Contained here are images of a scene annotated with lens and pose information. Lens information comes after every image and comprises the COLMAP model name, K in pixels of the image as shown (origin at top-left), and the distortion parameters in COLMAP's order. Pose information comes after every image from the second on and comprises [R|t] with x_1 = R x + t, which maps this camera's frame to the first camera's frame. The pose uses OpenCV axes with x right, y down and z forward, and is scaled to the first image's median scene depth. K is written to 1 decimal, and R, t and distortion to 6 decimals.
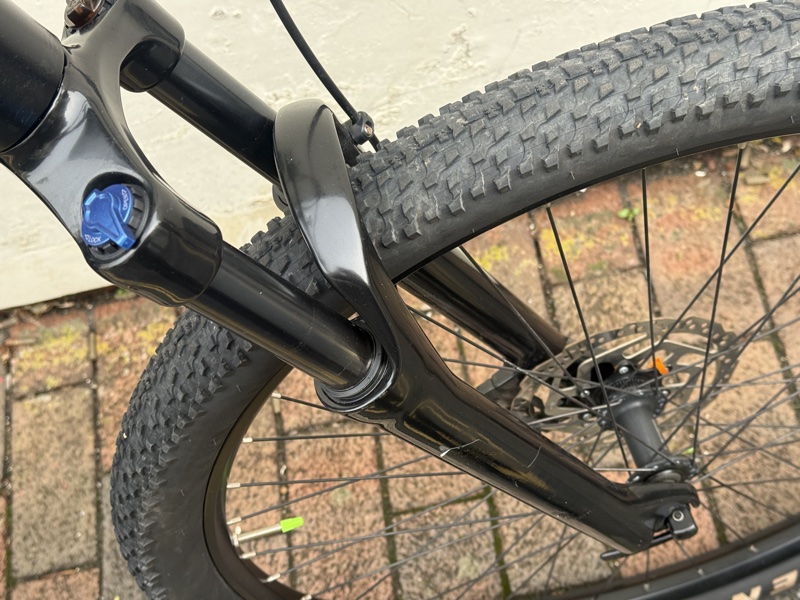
lens RADIAL K [[1135.7, 0, 400.0], [0, 1135.7, 300.0], [0, 0, 1]] dist [0.211879, -0.564958]
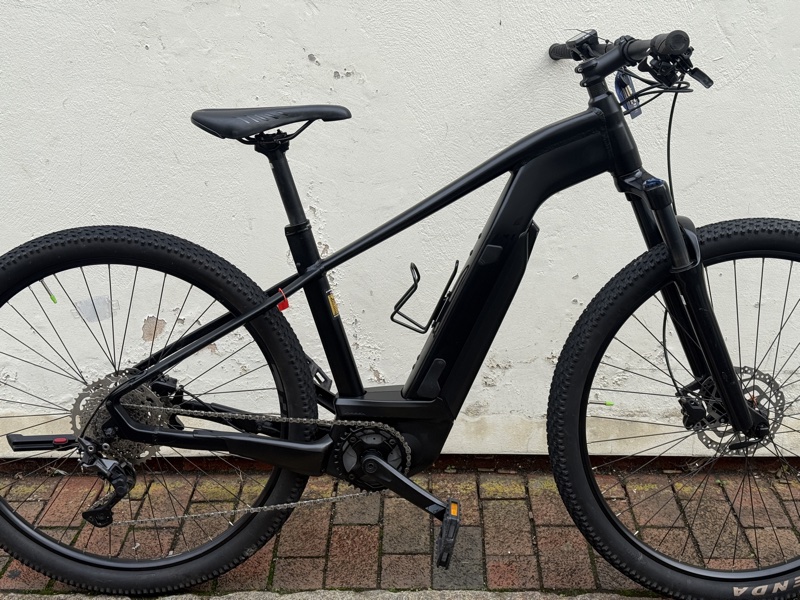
lens RADIAL K [[1139.2, 0, 401.1], [0, 1139.2, 269.4], [0, 0, 1]] dist [0.214154, -0.441922]
pose [[0.966541, 0.239626, -0.091533, -0.247658], [-0.235731, 0.689057, -0.685297, 1.211899], [-0.101143, 0.683944, 0.722489, -0.672259]]
